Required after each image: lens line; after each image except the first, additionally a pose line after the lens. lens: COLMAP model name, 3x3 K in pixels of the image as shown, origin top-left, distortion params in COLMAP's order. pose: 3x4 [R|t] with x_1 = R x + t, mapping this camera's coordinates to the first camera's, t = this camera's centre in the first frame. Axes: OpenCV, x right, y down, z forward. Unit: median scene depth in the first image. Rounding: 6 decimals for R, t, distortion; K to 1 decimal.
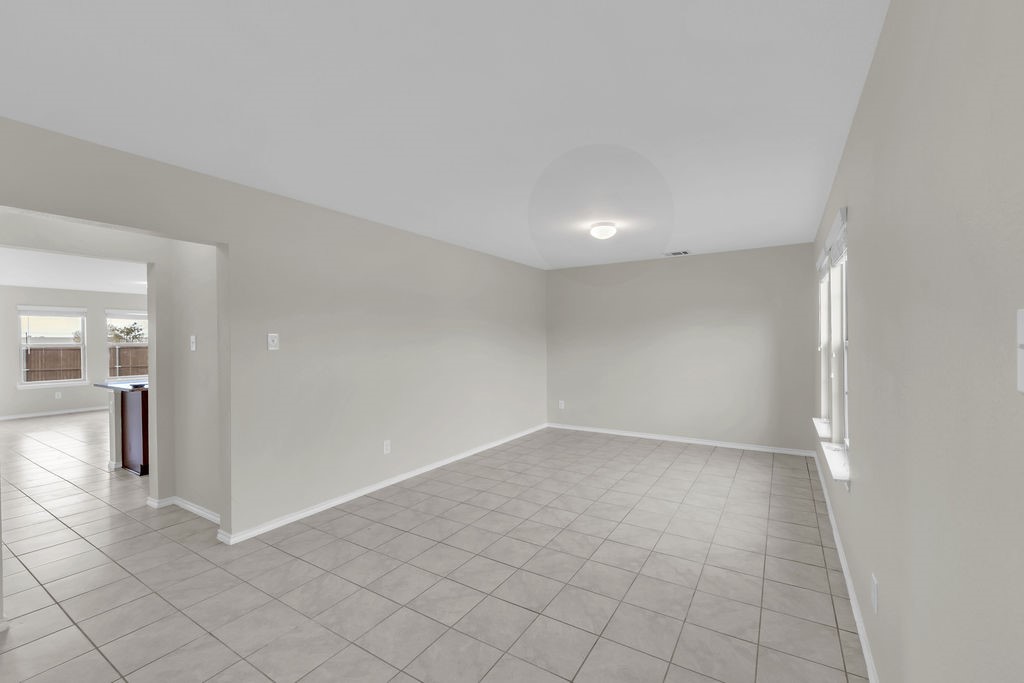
lens RADIAL K [[425.1, 0, 534.9], [0, 425.1, 341.9], [0, 0, 1]] dist [-0.000523, 0.000141]
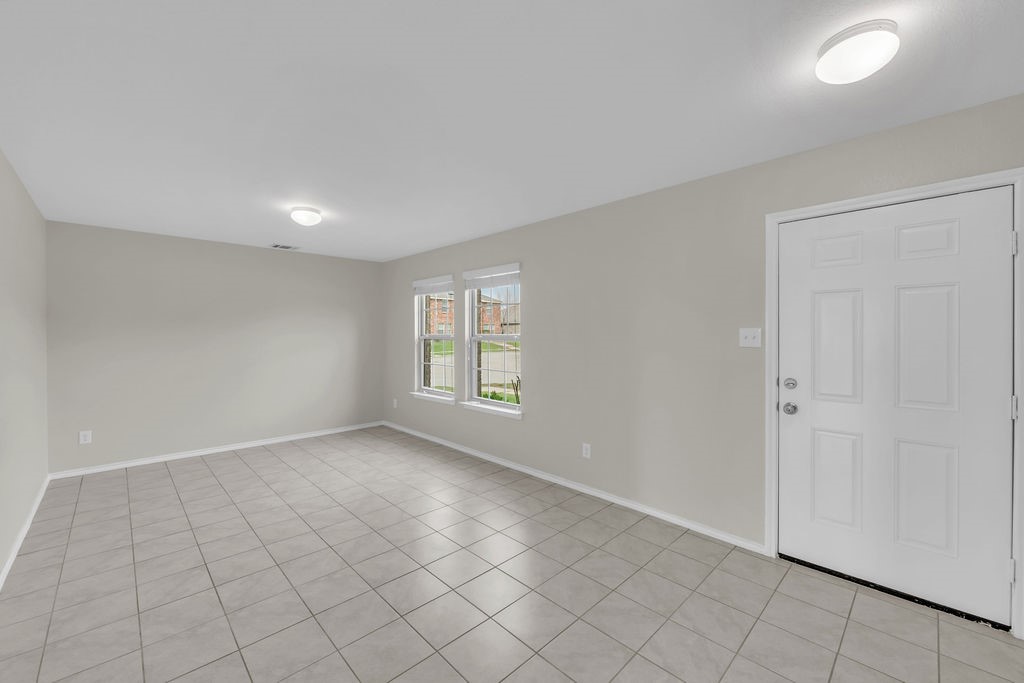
lens RADIAL K [[409.1, 0, 510.5], [0, 409.1, 335.3], [0, 0, 1]] dist [-0.000560, -0.000074]
pose [[0.268912, -0.000194, 0.963165, -0.588066], [0.004740, 0.999988, -0.001122, -0.005047], [-0.963153, 0.004867, 0.268910, 0.348863]]
